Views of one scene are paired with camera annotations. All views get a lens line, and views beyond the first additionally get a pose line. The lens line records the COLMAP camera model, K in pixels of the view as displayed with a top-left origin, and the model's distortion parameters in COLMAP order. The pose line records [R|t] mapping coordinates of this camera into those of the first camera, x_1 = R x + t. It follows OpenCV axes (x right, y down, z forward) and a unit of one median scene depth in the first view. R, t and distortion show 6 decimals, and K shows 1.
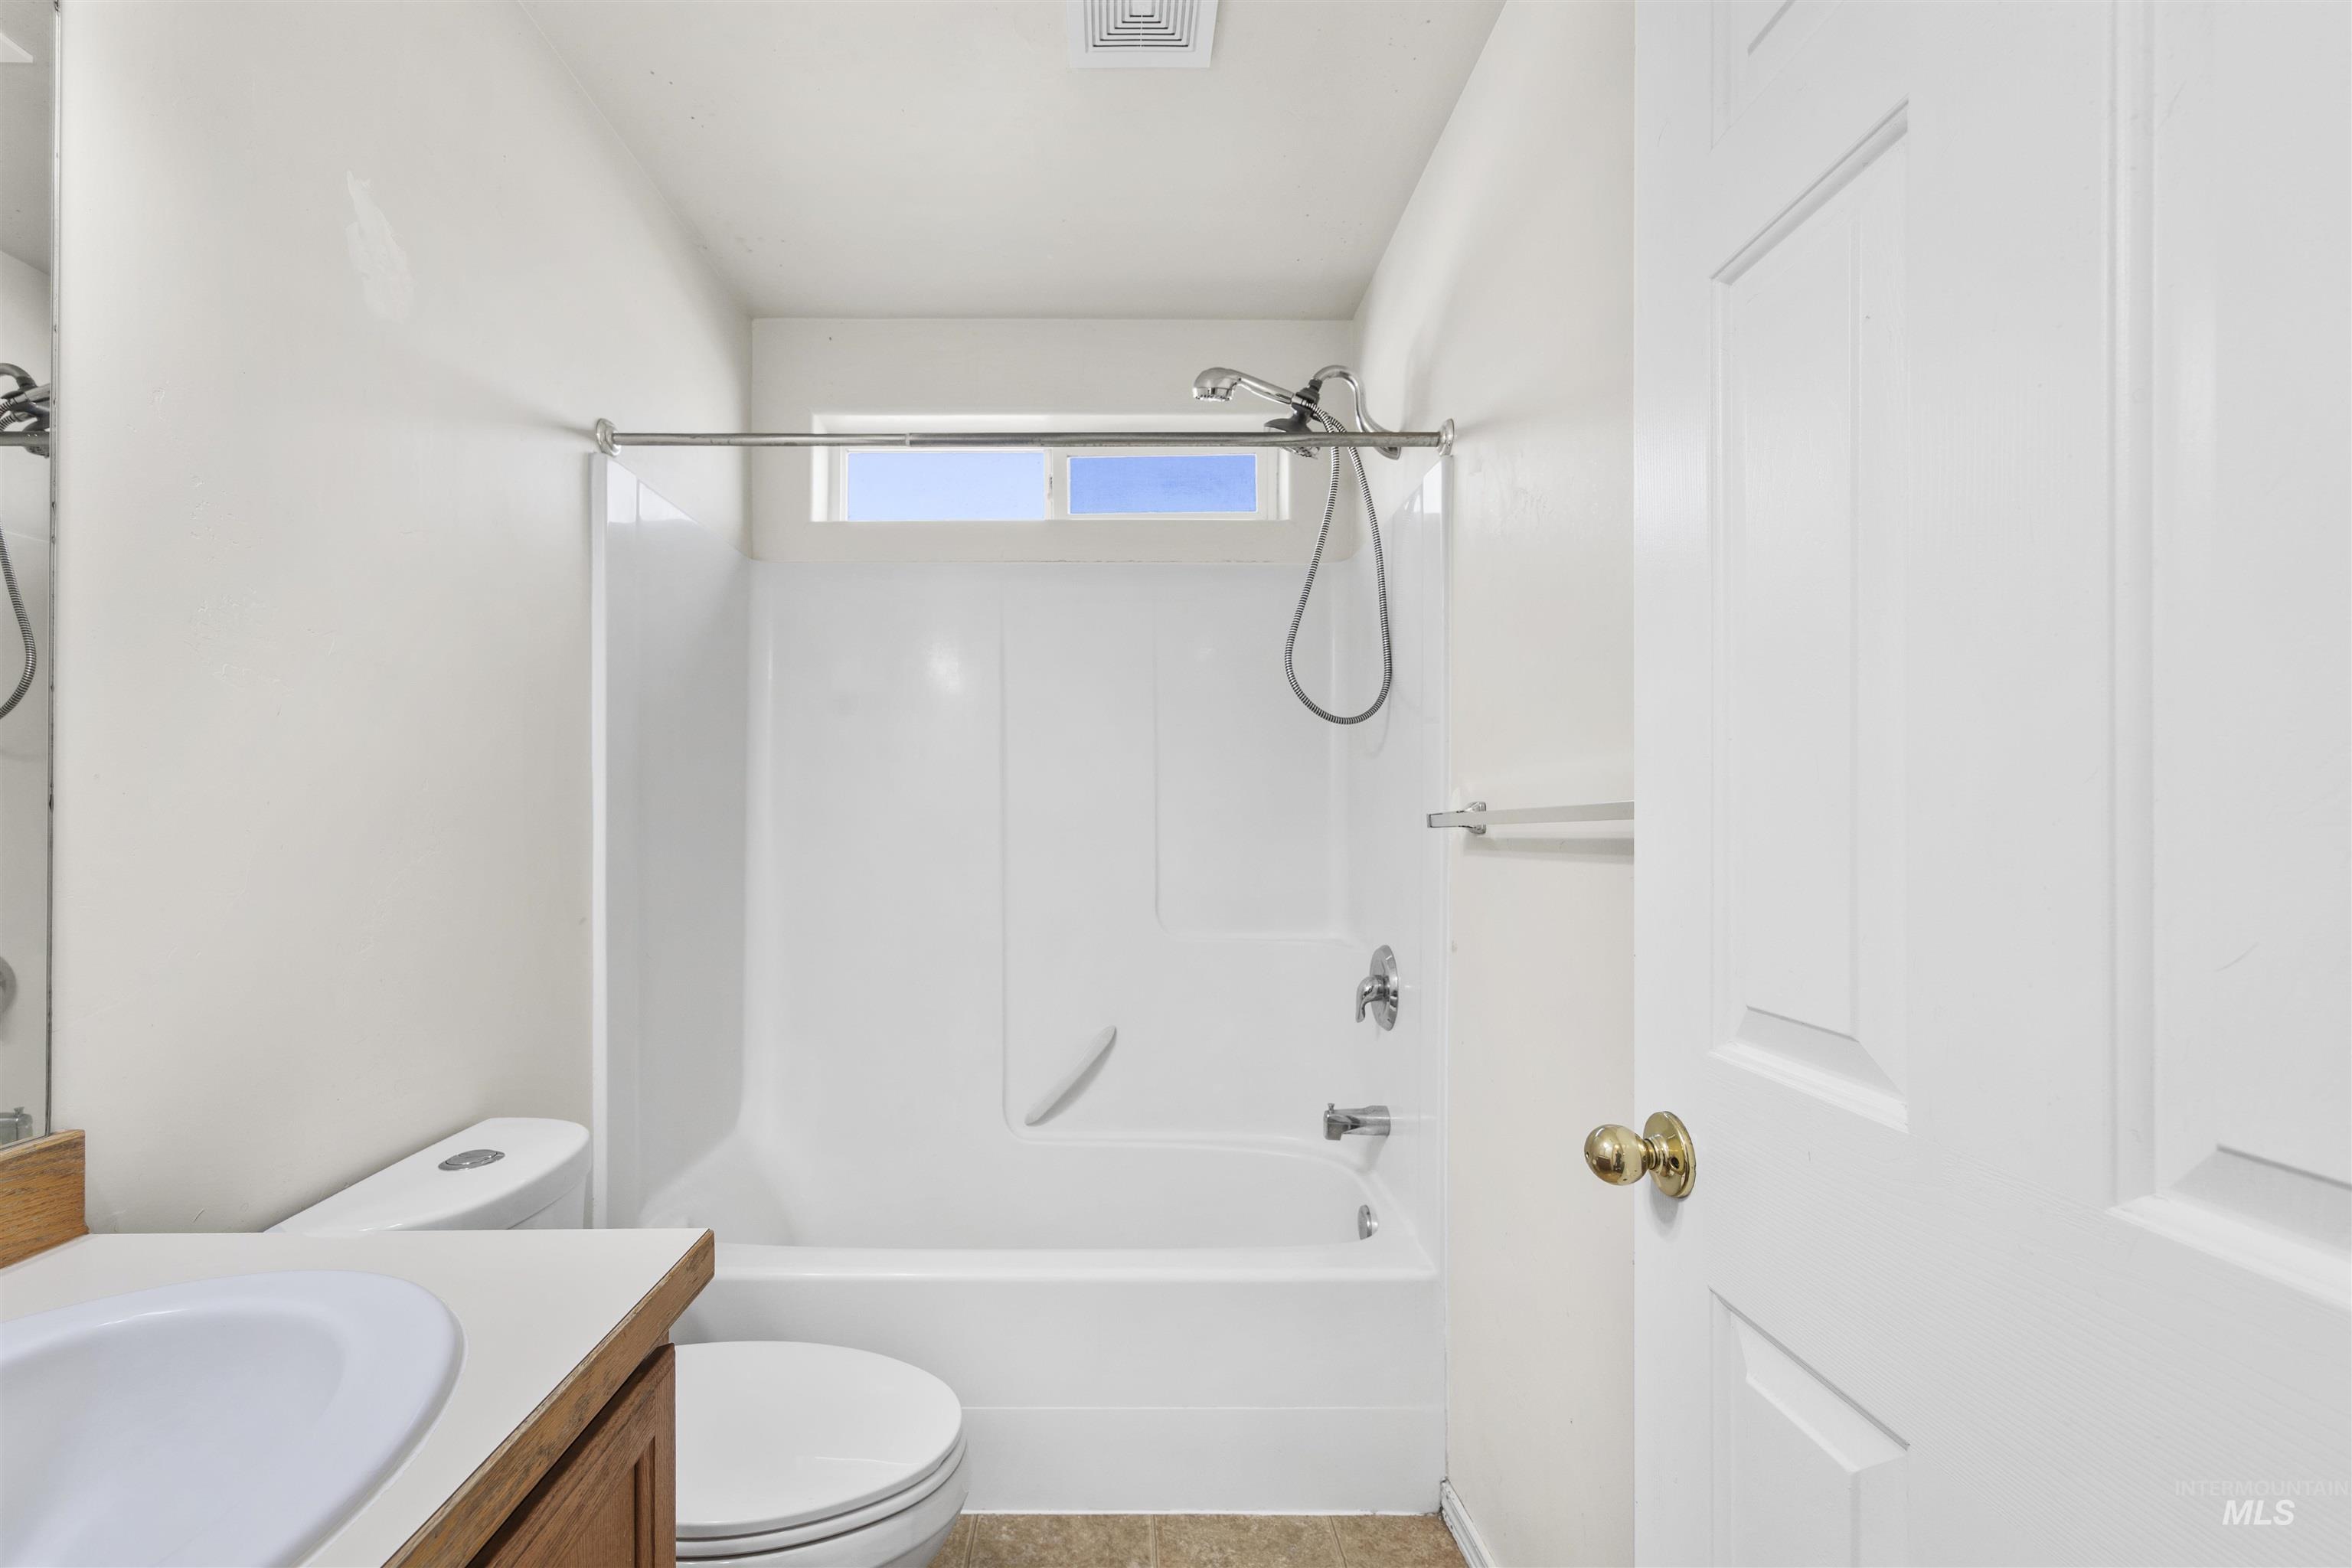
lens RADIAL K [[939.4, 0, 1194.2], [0, 939.4, 800.2], [0, 0, 1]] dist [0.001188, 0.000555]
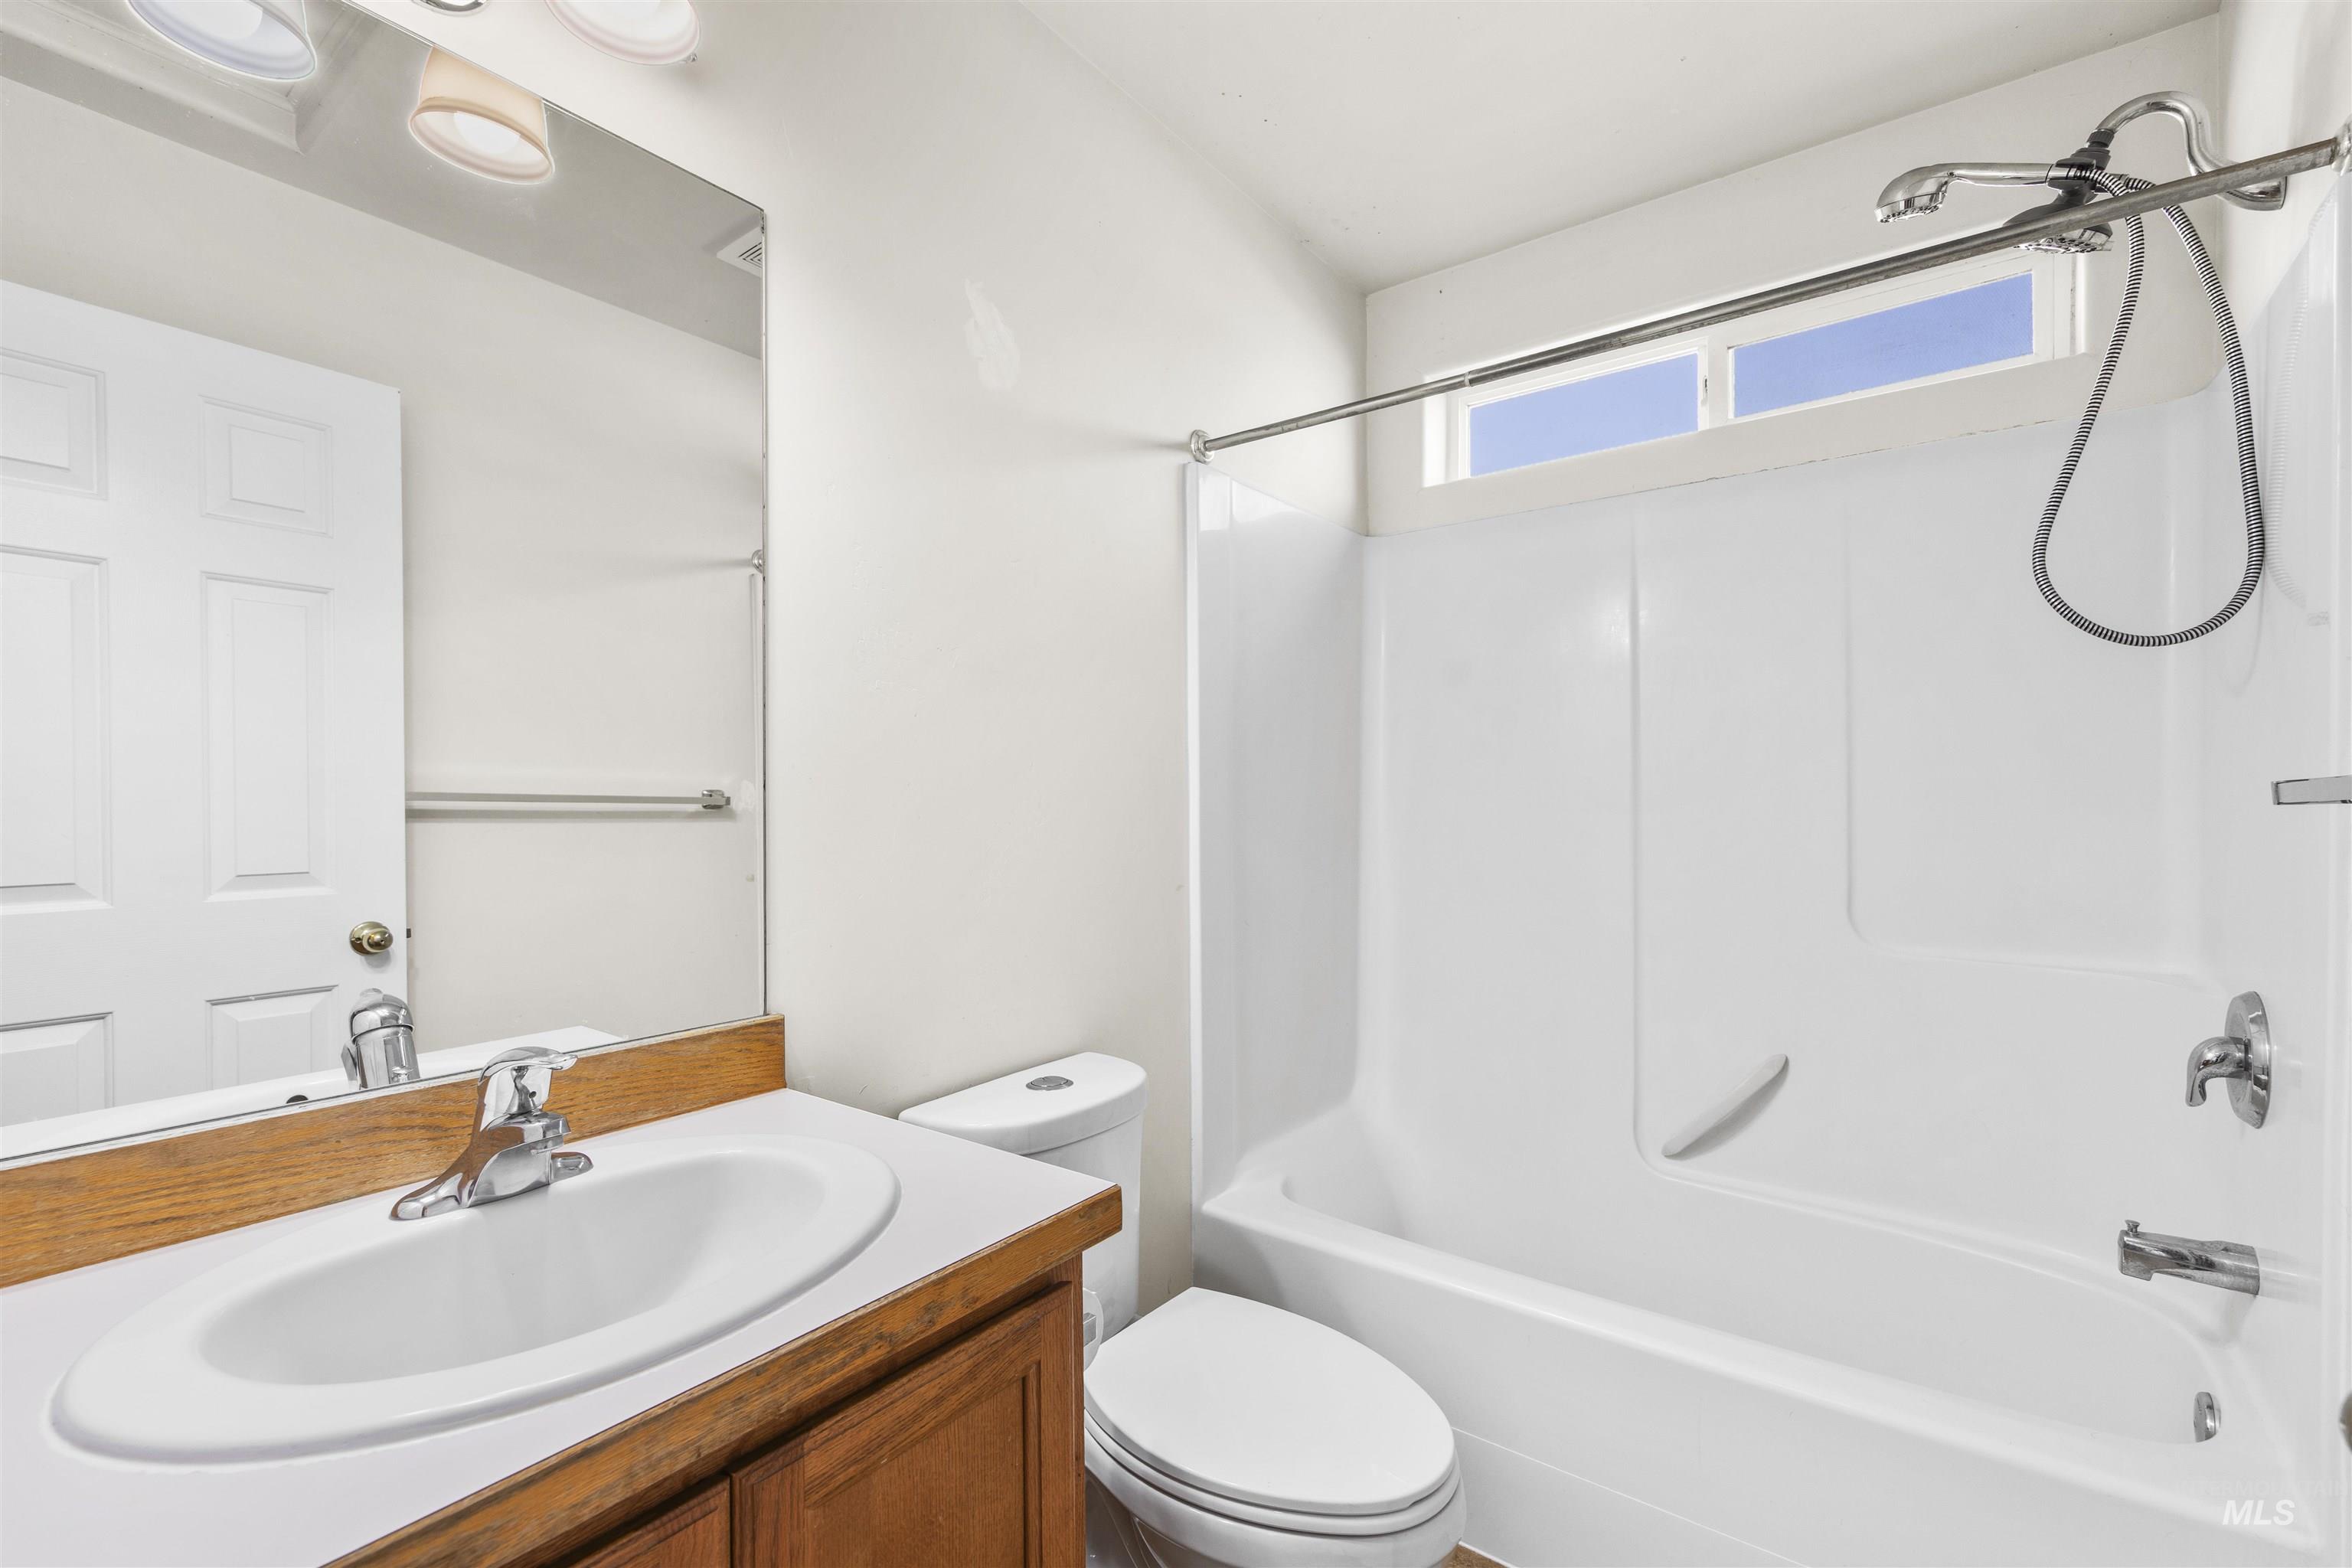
lens RADIAL K [[1023.0, 0, 1274.2], [0, 1023.0, 783.4], [0, 0, 1]] dist [0.000689, 0.001086]
pose [[0.795978, -0.011145, -0.605223, 0.105924], [0.017020, 0.999847, 0.003974, 0.002009], [0.605086, -0.013464, 0.796046, 0.066130]]
